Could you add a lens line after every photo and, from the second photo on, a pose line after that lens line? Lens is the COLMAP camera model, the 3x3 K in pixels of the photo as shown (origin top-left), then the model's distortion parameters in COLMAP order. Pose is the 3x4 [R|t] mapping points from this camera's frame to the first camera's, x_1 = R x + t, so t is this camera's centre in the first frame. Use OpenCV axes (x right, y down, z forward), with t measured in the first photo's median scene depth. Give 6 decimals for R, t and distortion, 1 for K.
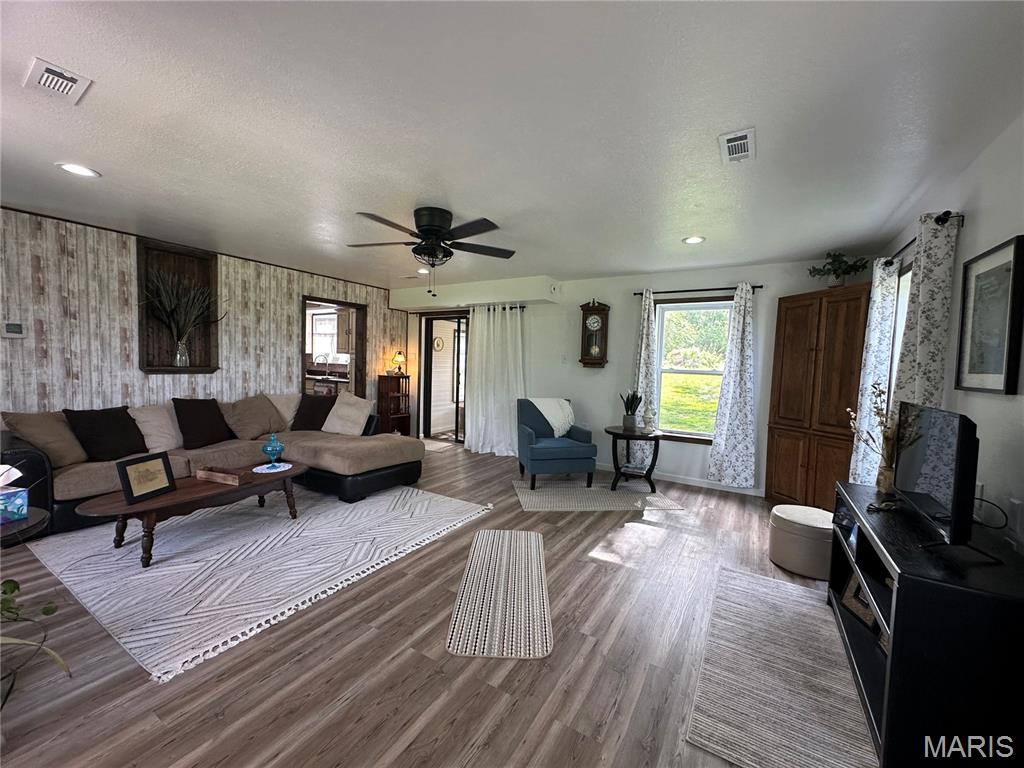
lens RADIAL K [[409.2, 0, 513.4], [0, 409.2, 384.3], [0, 0, 1]] dist [-0.006148, 0.001775]
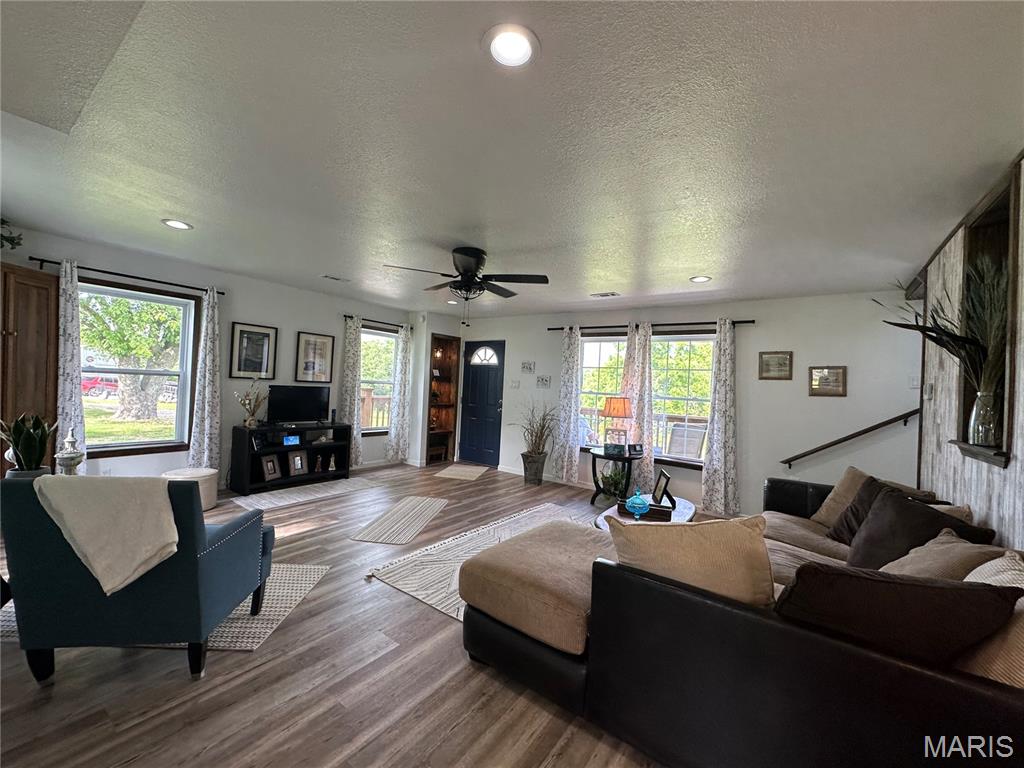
lens RADIAL K [[409.2, 0, 508.6], [0, 409.2, 378.0], [0, 0, 1]] dist [-0.006148, 0.001775]
pose [[-0.992094, -0.082283, 0.094753, -0.356939], [-0.078756, 0.996075, 0.040392, -0.110899], [-0.097704, 0.032610, -0.994681, 1.738133]]
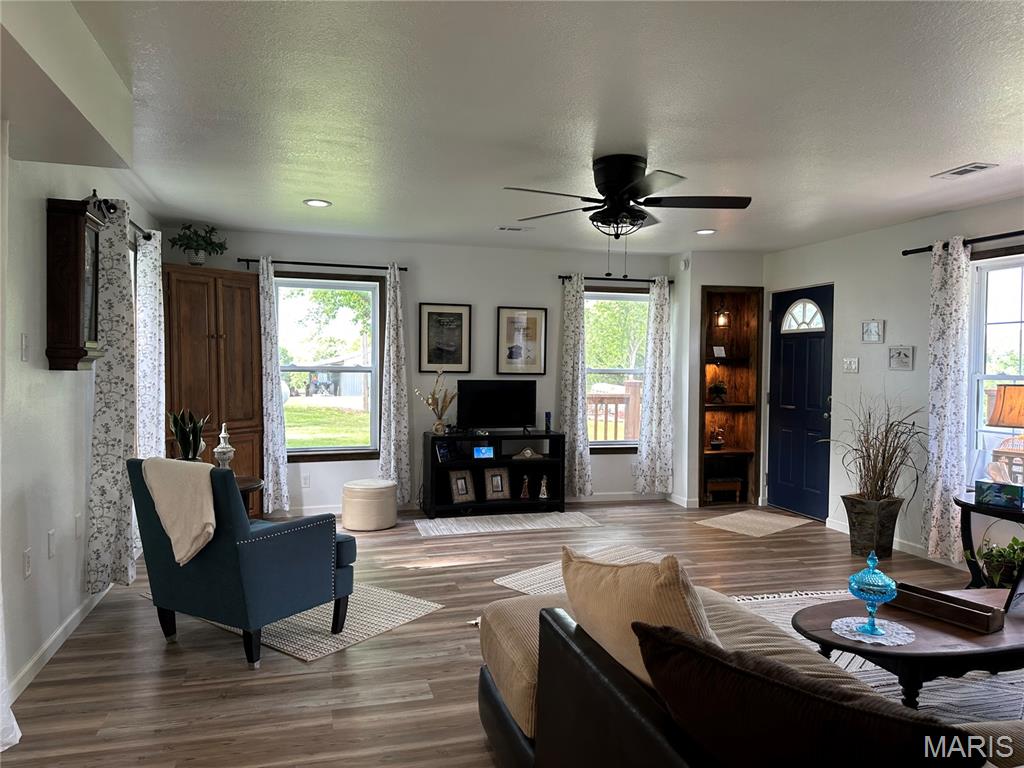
lens RADIAL K [[714.1, 0, 510.9], [0, 714.1, 378.0], [0, 0, 1]] dist [0.055578, -0.029605]
pose [[-0.726207, -0.054003, 0.685352, -0.772593], [0.002716, 0.996677, 0.081412, -0.122704], [-0.687471, 0.060983, -0.723647, 1.698439]]
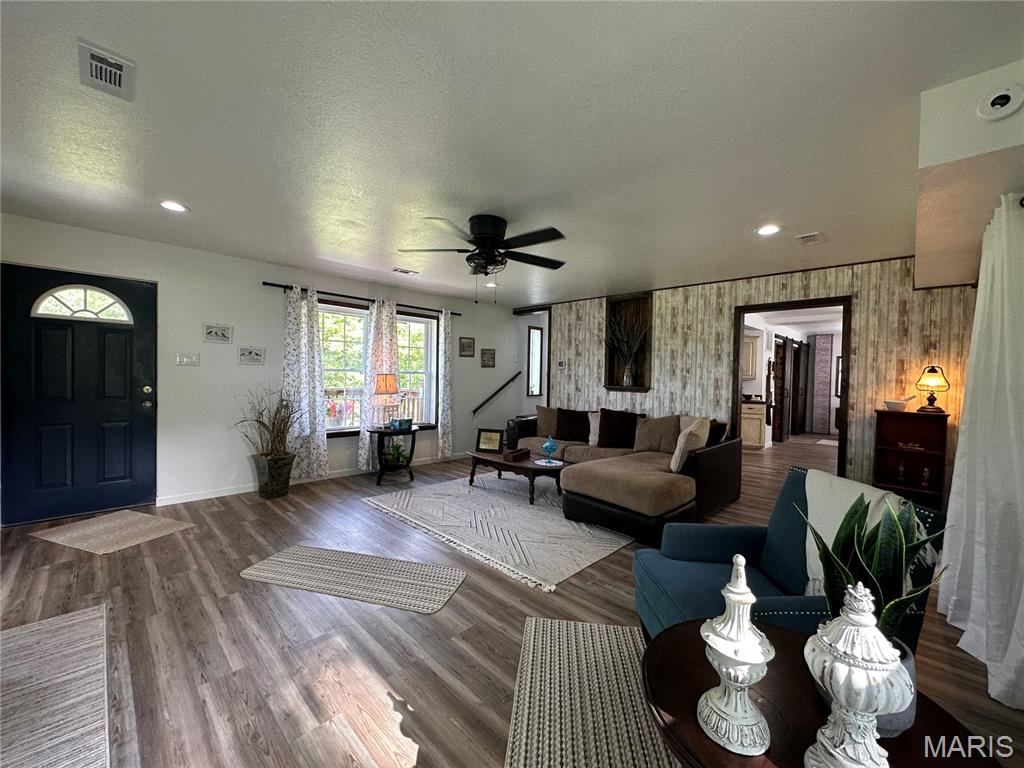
lens RADIAL K [[409.2, 0, 513.6], [0, 409.2, 385.3], [0, 0, 1]] dist [-0.006148, 0.001775]
pose [[-0.231438, -0.011044, -0.972787, 0.615049], [-0.083821, 0.996443, 0.008629, -0.031002], [0.969232, 0.083537, -0.231540, 1.091408]]
